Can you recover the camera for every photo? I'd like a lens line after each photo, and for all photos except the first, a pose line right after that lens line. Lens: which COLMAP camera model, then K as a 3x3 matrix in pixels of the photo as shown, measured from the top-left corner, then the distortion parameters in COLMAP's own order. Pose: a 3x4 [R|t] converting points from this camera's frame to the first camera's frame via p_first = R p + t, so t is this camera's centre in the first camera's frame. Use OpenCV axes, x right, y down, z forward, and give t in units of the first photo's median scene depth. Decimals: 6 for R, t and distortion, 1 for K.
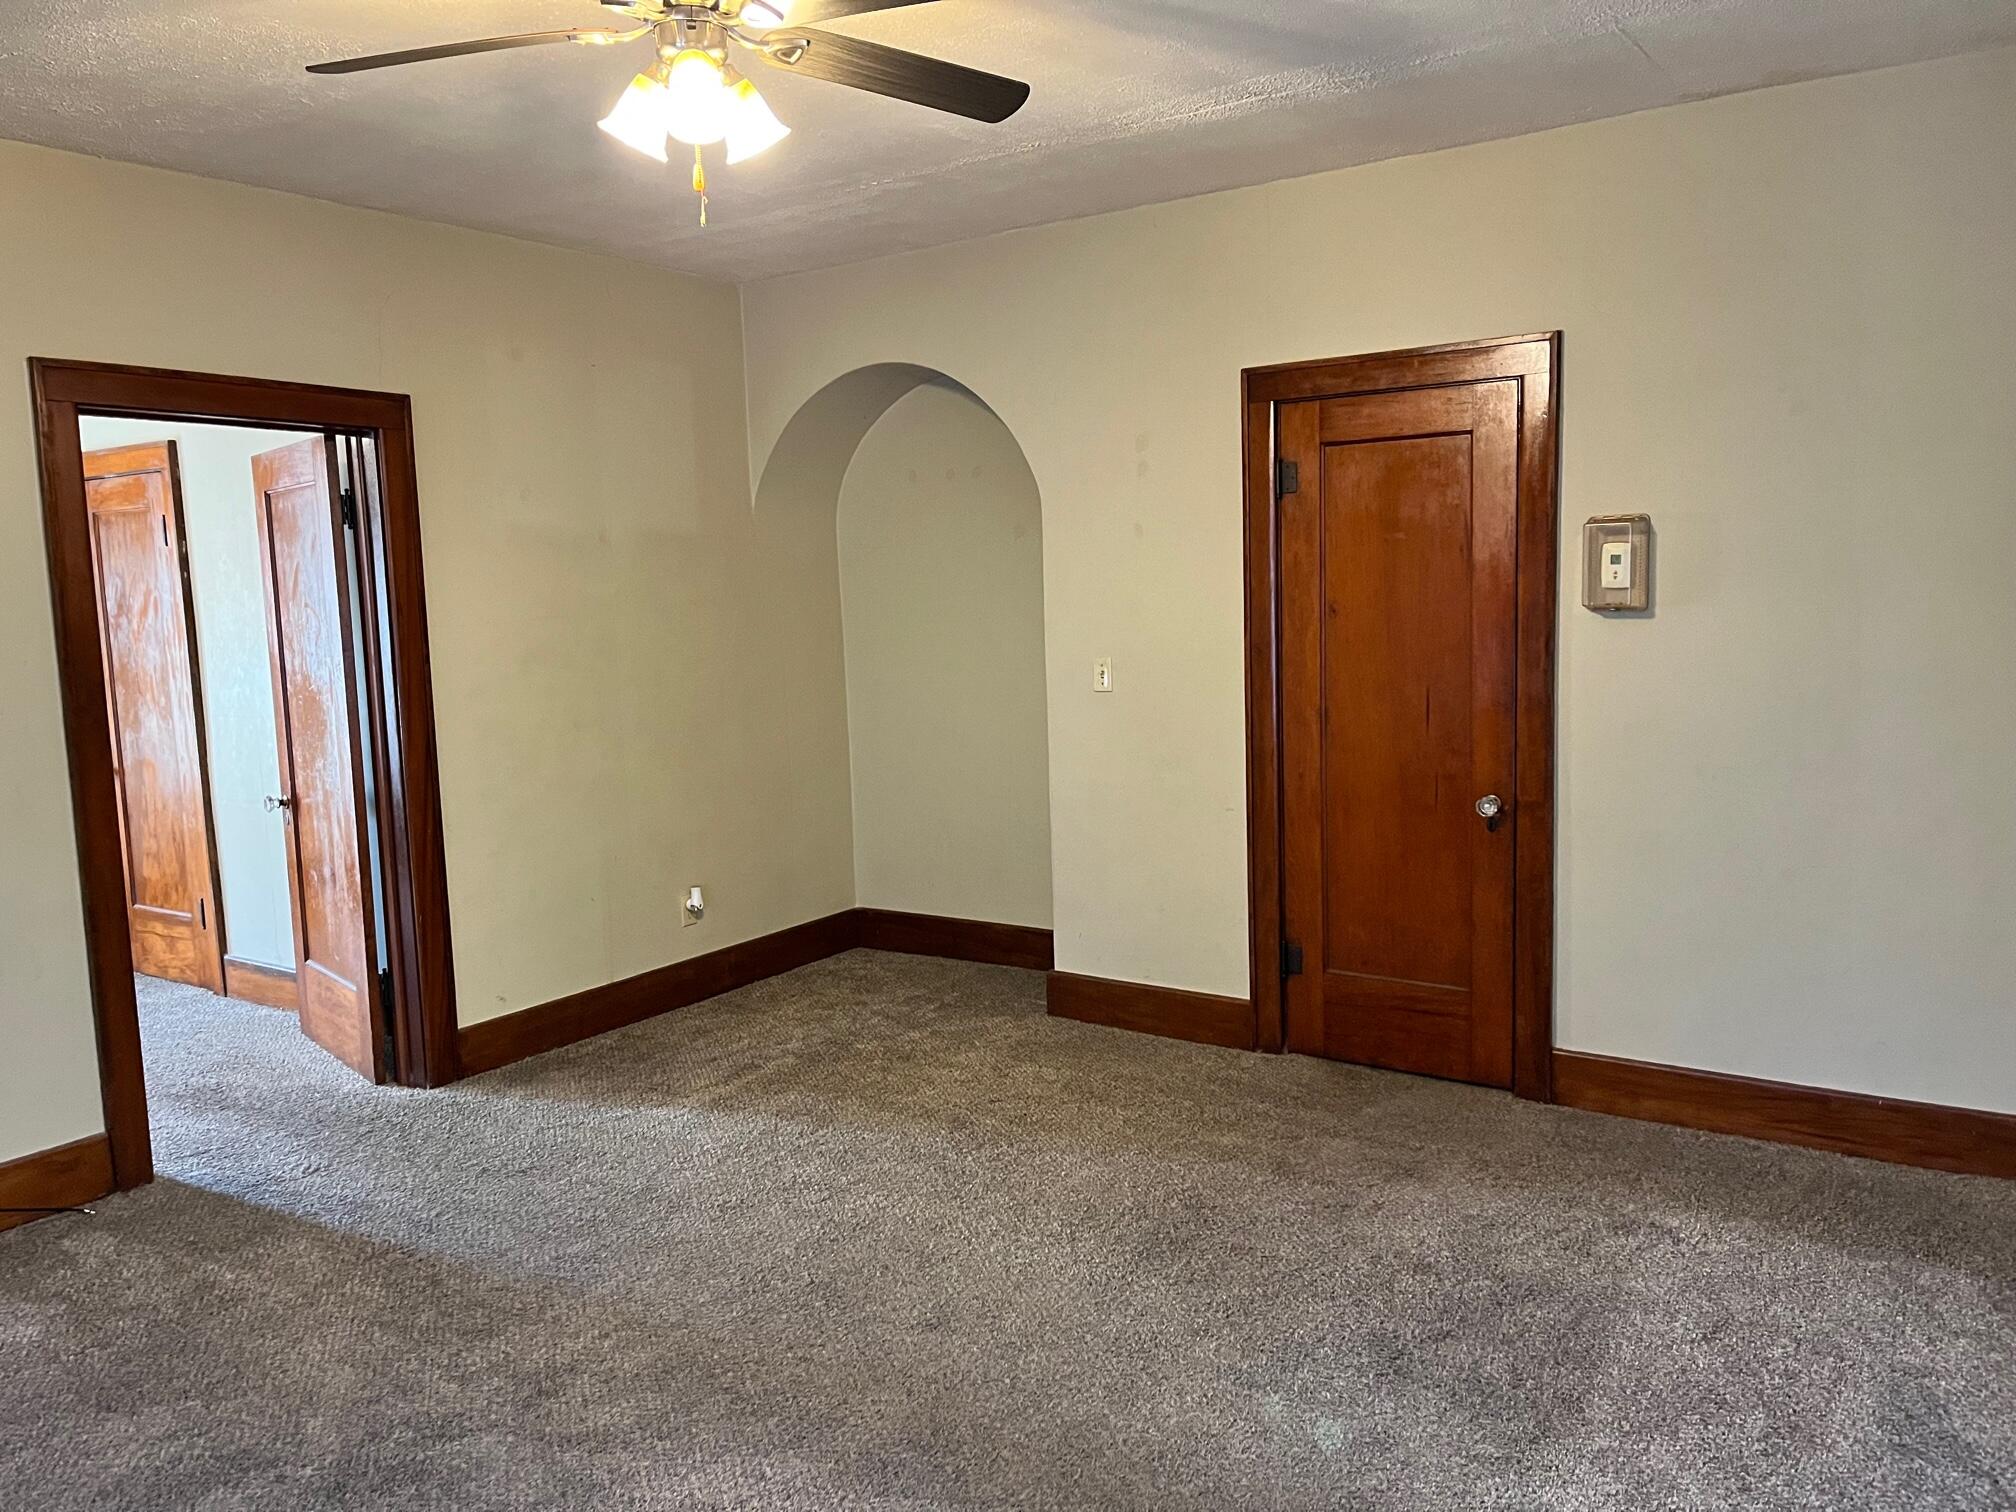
lens RADIAL K [[1535.5, 0, 1017.7], [0, 1535.5, 755.7], [0, 0, 1]] dist [0.074710, -0.101022]
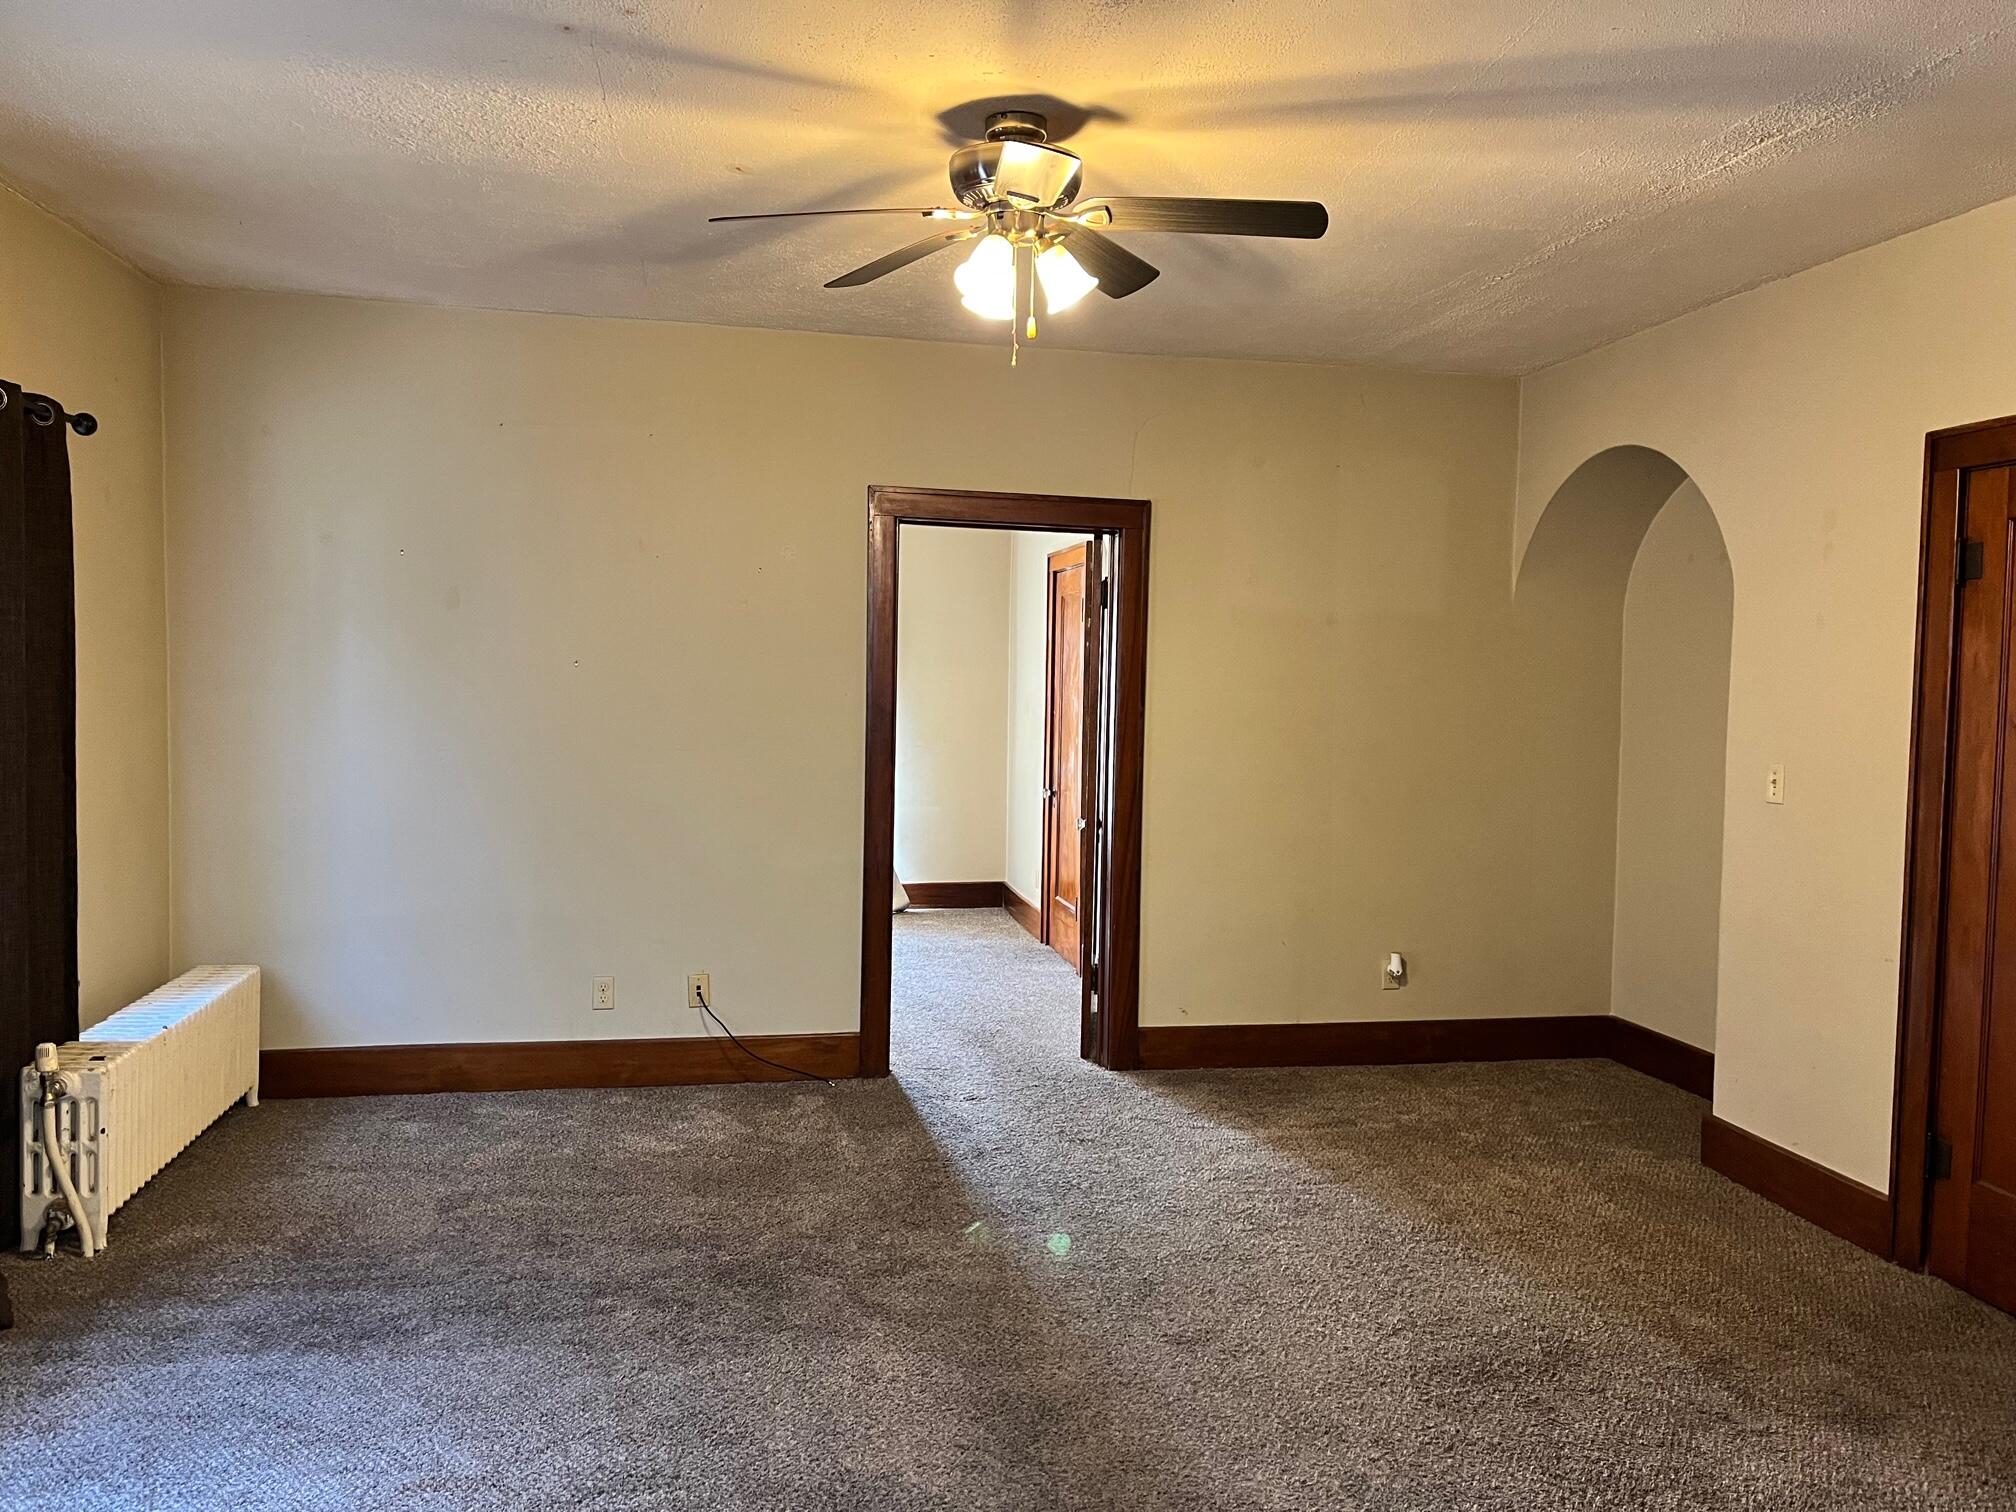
lens RADIAL K [[1535.5, 0, 1009.6], [0, 1535.5, 746.4], [0, 0, 1]] dist [0.074710, -0.101022]
pose [[0.708559, 0.078640, -0.701256, 0.389593], [-0.122090, 0.992446, -0.012067, -0.010950], [0.695009, 0.094167, 0.712808, 0.071291]]
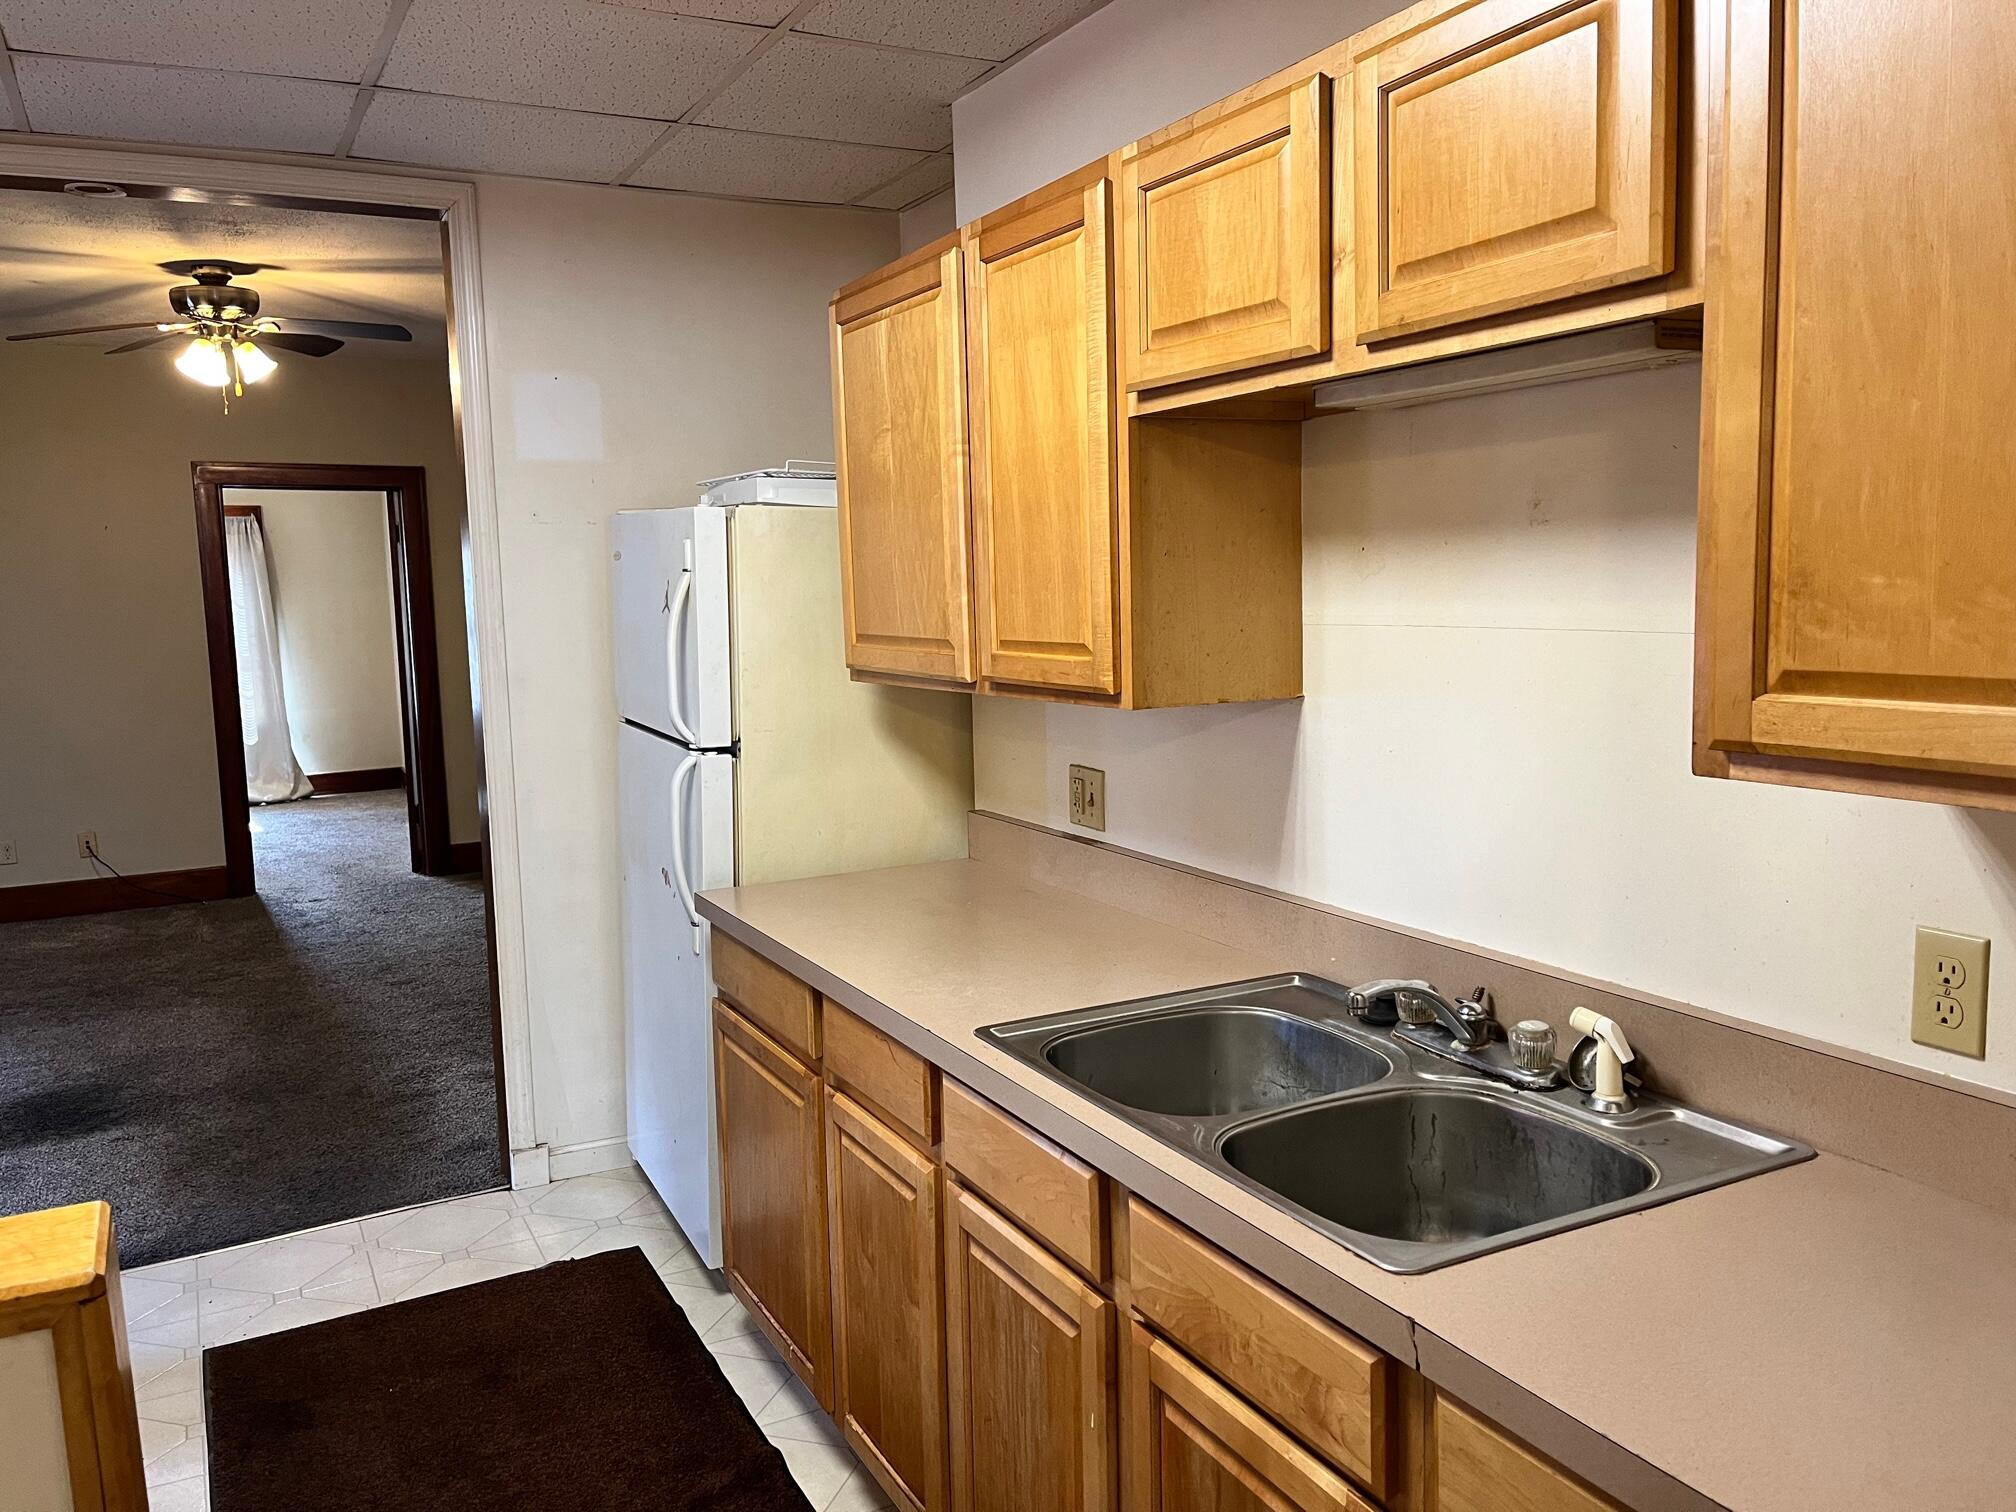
lens RADIAL K [[1535.5, 0, 1017.8], [0, 1535.5, 746.0], [0, 0, 1]] dist [0.074710, -0.101022]
pose [[0.887920, 0.059957, -0.456074, 0.959051], [-0.054692, 0.998197, 0.024746, -0.003872], [0.456735, 0.002971, 0.889598, -0.211244]]
